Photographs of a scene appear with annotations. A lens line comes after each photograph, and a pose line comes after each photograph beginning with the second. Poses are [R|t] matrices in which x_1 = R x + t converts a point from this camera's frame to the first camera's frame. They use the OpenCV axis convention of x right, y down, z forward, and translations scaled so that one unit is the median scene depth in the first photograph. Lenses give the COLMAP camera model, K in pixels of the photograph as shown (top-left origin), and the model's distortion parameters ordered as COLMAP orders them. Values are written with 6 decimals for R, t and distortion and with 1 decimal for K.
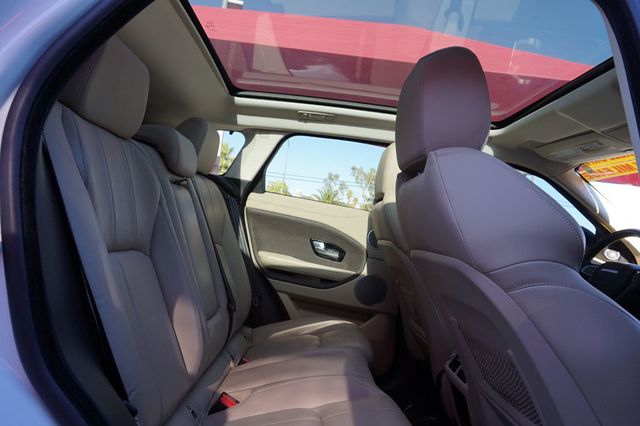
lens RADIAL K [[438.3, 0, 319.3], [0, 438.3, 213.7], [0, 0, 1]] dist [-0.026218, 0.018776]
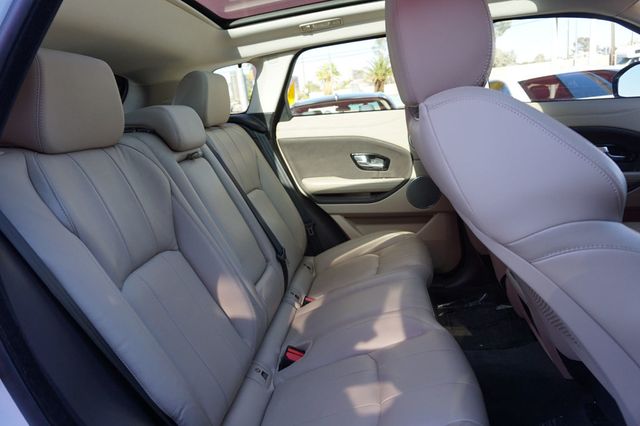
lens RADIAL K [[438.3, 0, 320.9], [0, 438.3, 212.3], [0, 0, 1]] dist [-0.026218, 0.018776]
pose [[0.960021, -0.215294, -0.178910, 0.066032], [0.254471, 0.937512, 0.237309, -0.071979], [0.116639, -0.273349, 0.954817, 0.049707]]
